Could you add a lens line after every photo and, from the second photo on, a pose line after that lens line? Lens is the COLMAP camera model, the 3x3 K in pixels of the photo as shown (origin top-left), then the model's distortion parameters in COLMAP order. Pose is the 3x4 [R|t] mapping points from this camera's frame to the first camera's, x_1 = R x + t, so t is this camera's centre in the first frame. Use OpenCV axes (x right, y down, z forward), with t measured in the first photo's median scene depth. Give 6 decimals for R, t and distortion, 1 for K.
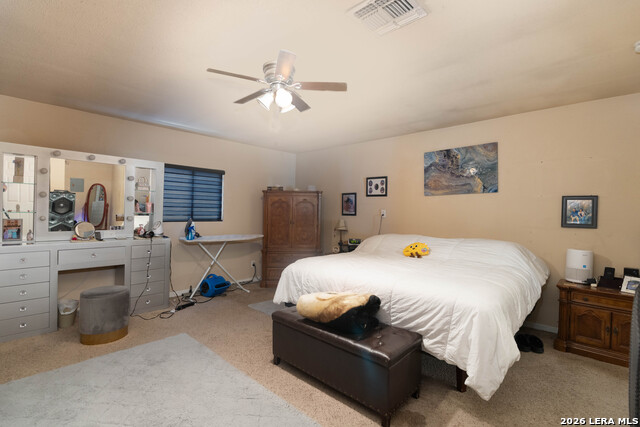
lens RADIAL K [[291.2, 0, 321.0], [0, 291.2, 212.8], [0, 0, 1]] dist [-0.006560, 0.001137]
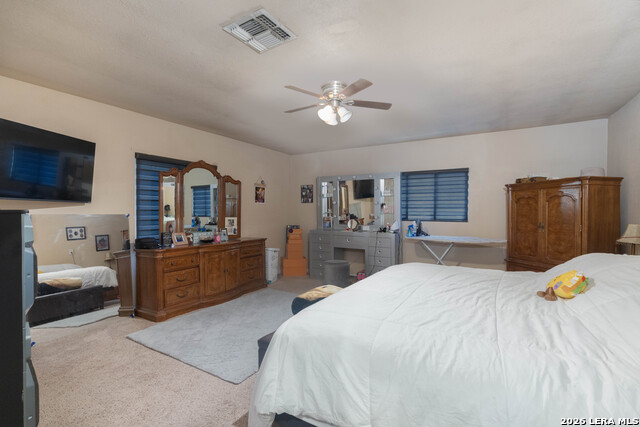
lens RADIAL K [[291.2, 0, 321.1], [0, 291.2, 213.3], [0, 0, 1]] dist [-0.006560, 0.001137]
pose [[0.217580, -0.009566, -0.975996, 0.467670], [-0.002317, 0.999944, -0.010317, 0.010763], [0.976040, 0.004507, 0.217546, 0.337987]]
